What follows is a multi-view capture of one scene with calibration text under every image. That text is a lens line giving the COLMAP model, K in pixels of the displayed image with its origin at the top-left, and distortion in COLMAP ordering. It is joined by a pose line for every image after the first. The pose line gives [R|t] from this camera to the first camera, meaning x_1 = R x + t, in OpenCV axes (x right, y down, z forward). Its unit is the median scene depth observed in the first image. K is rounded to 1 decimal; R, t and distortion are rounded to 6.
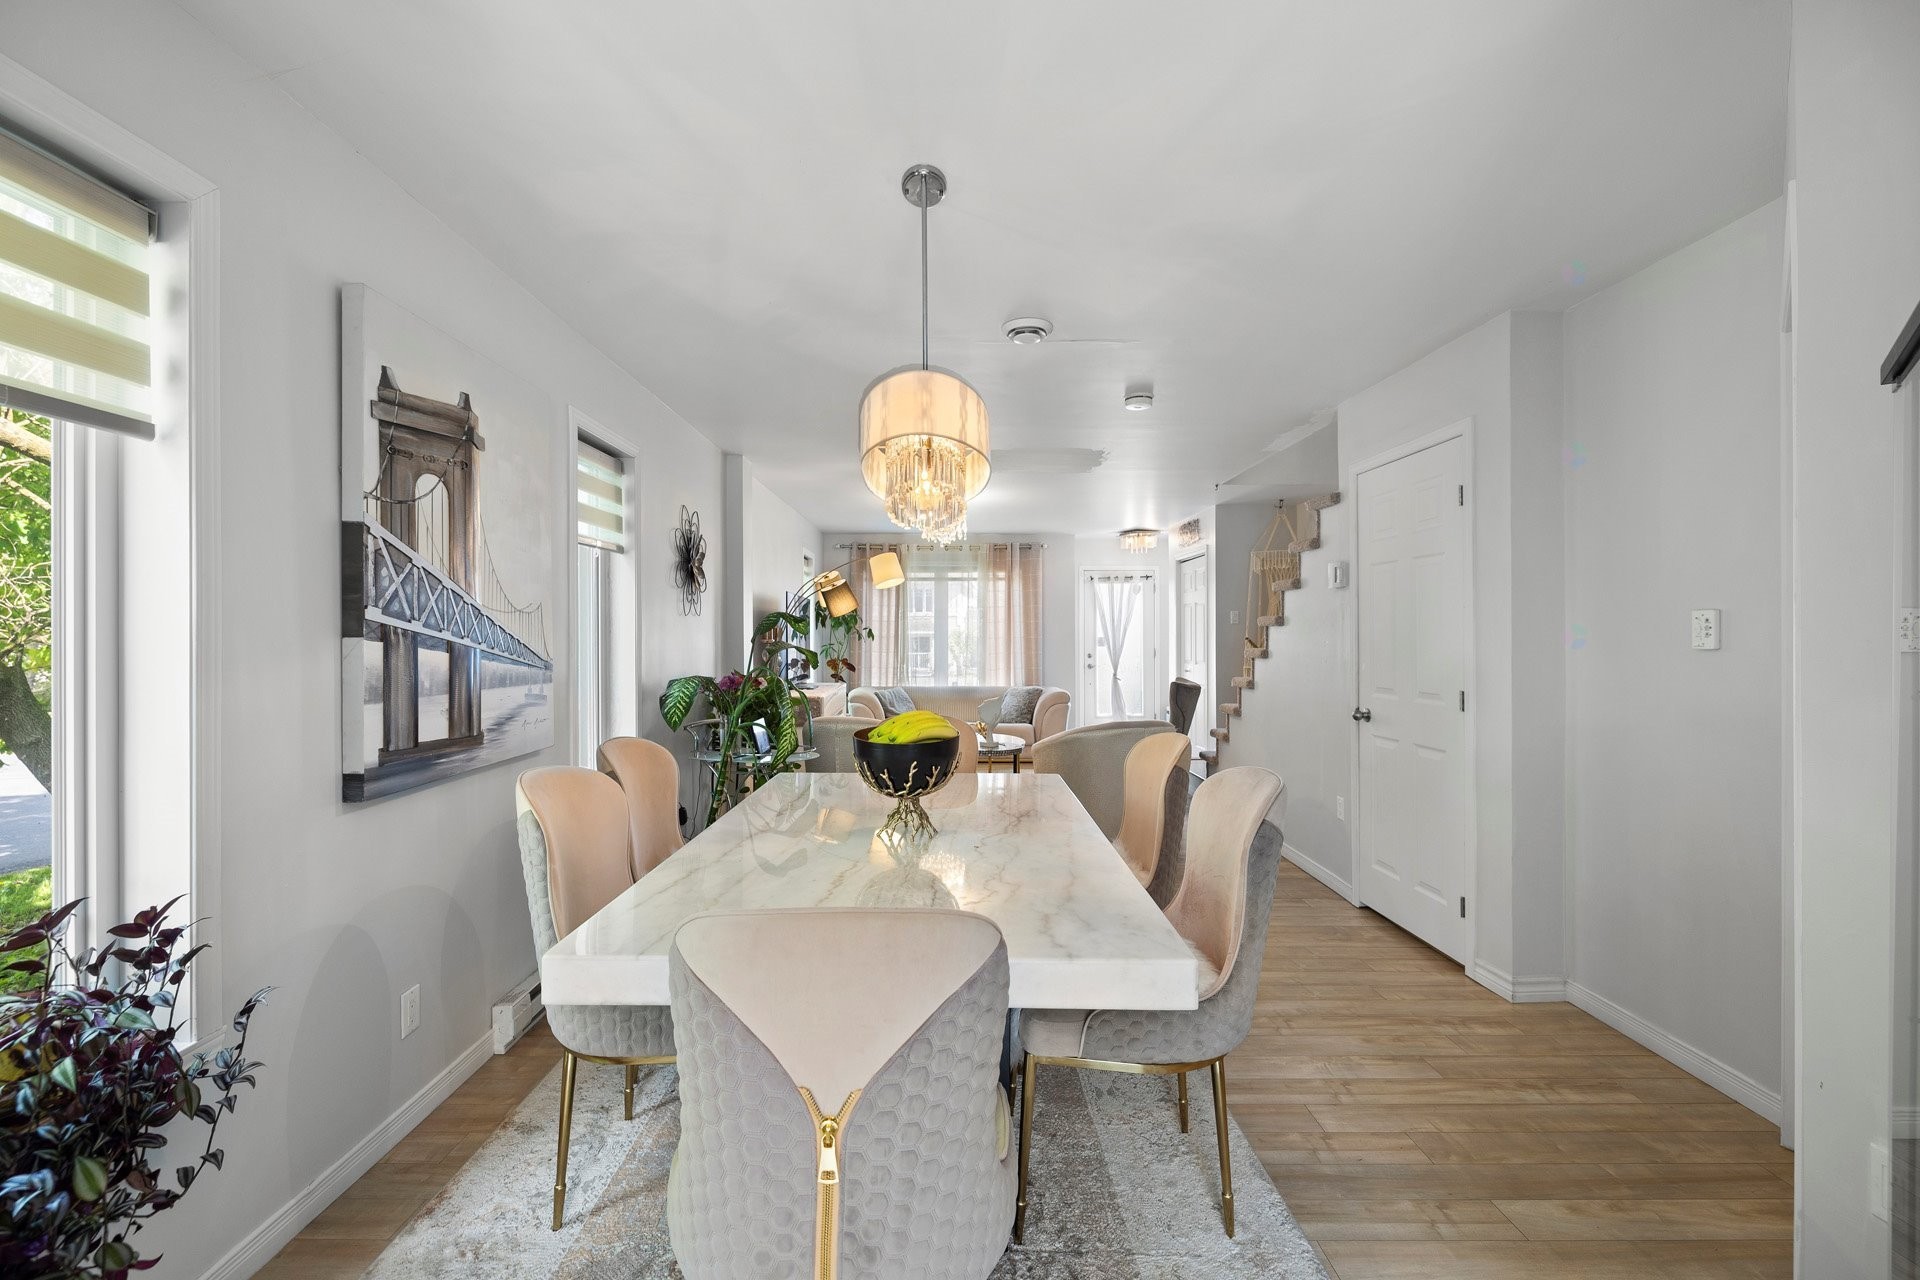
lens RADIAL K [[868.7, 0, 957.2], [0, 868.7, 644.8], [0, 0, 1]] dist [-0.006713, 0.001537]
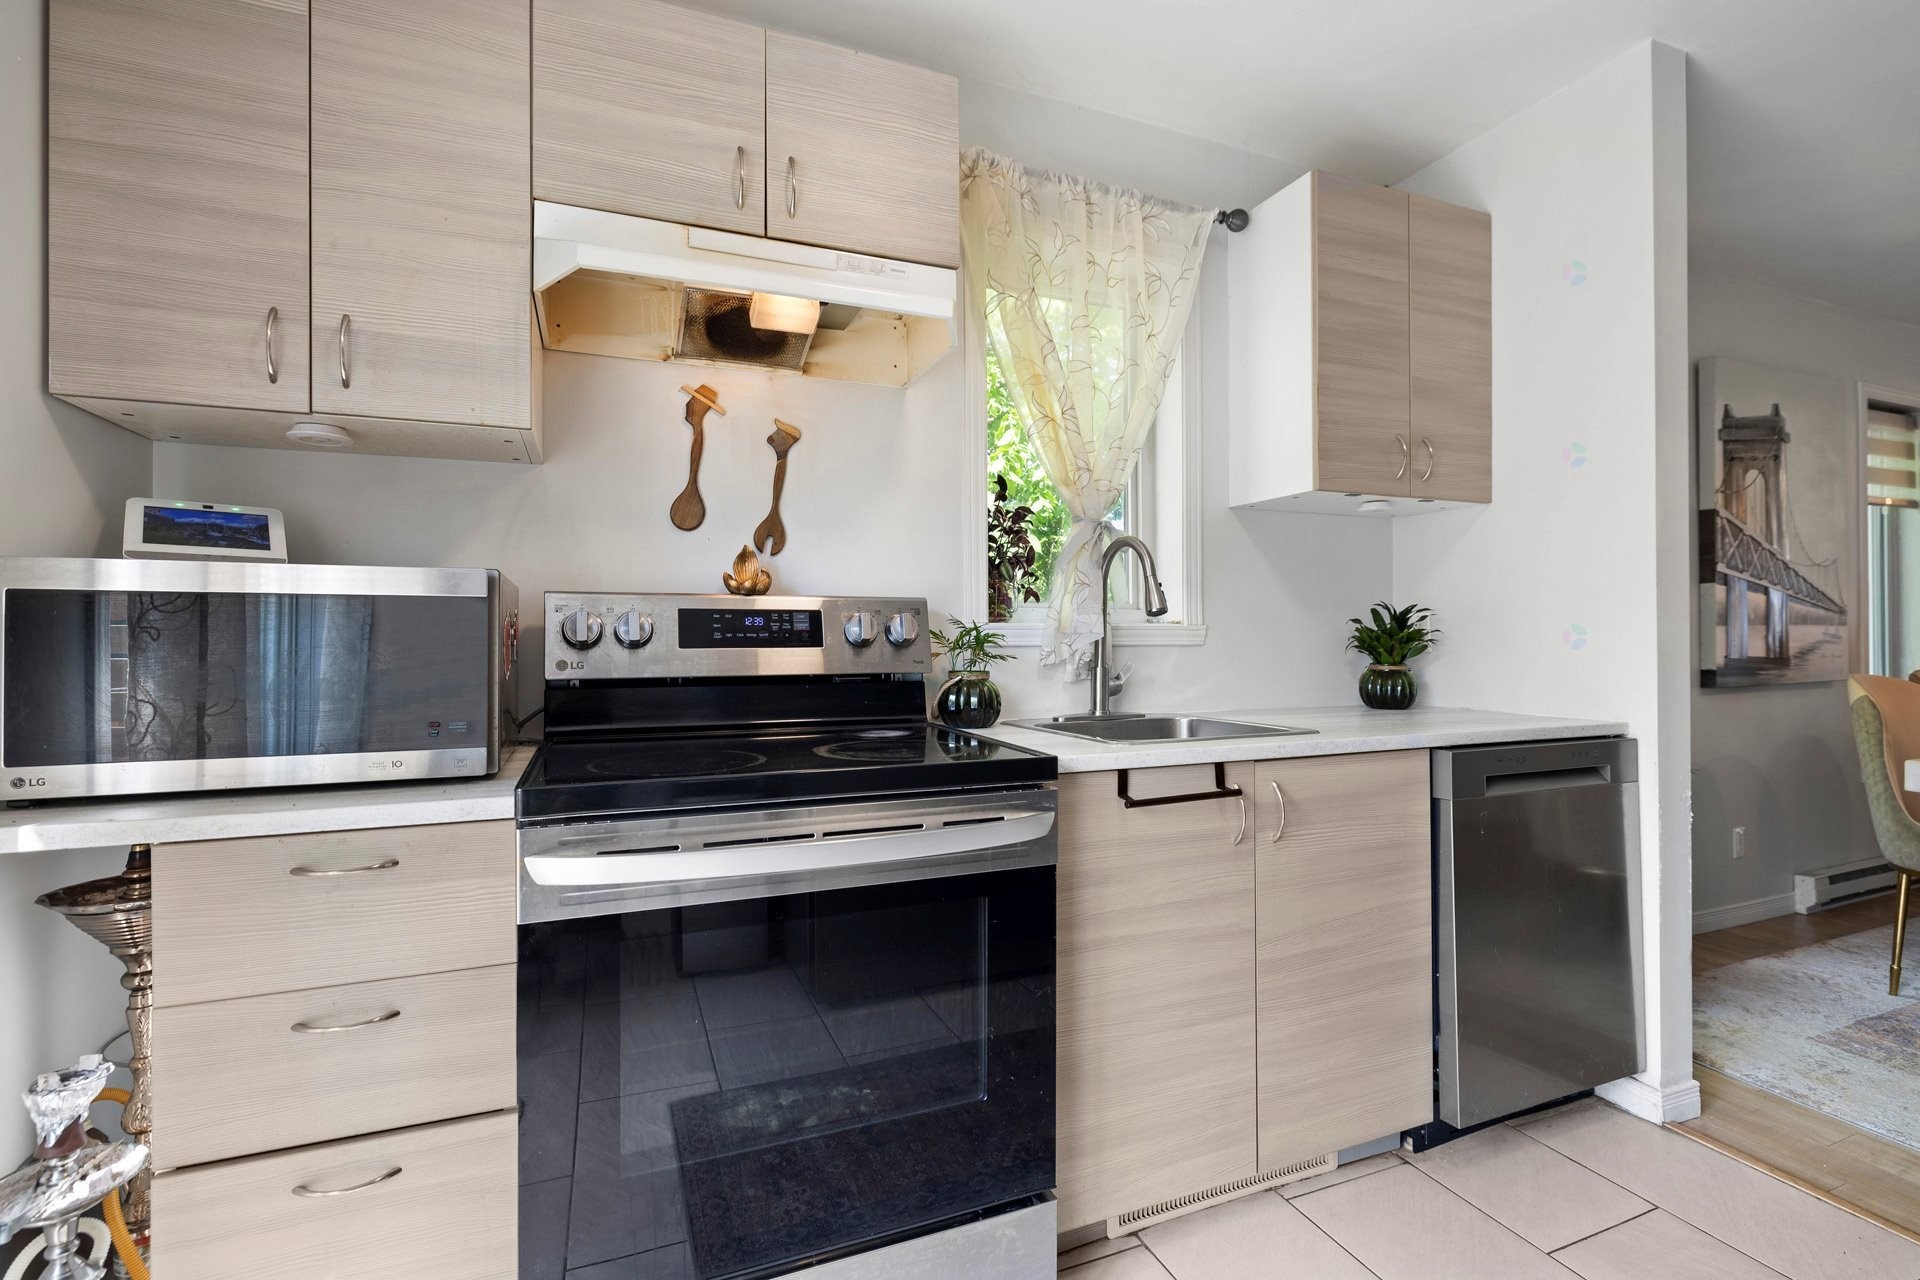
lens RADIAL K [[868.7, 0, 957.6], [0, 868.7, 632.2], [0, 0, 1]] dist [-0.006713, 0.001537]
pose [[0.387069, -0.003297, -0.922045, 0.192082], [0.002169, 0.999994, -0.002665, 0.070894], [0.922048, -0.000968, 0.387074, -0.745048]]
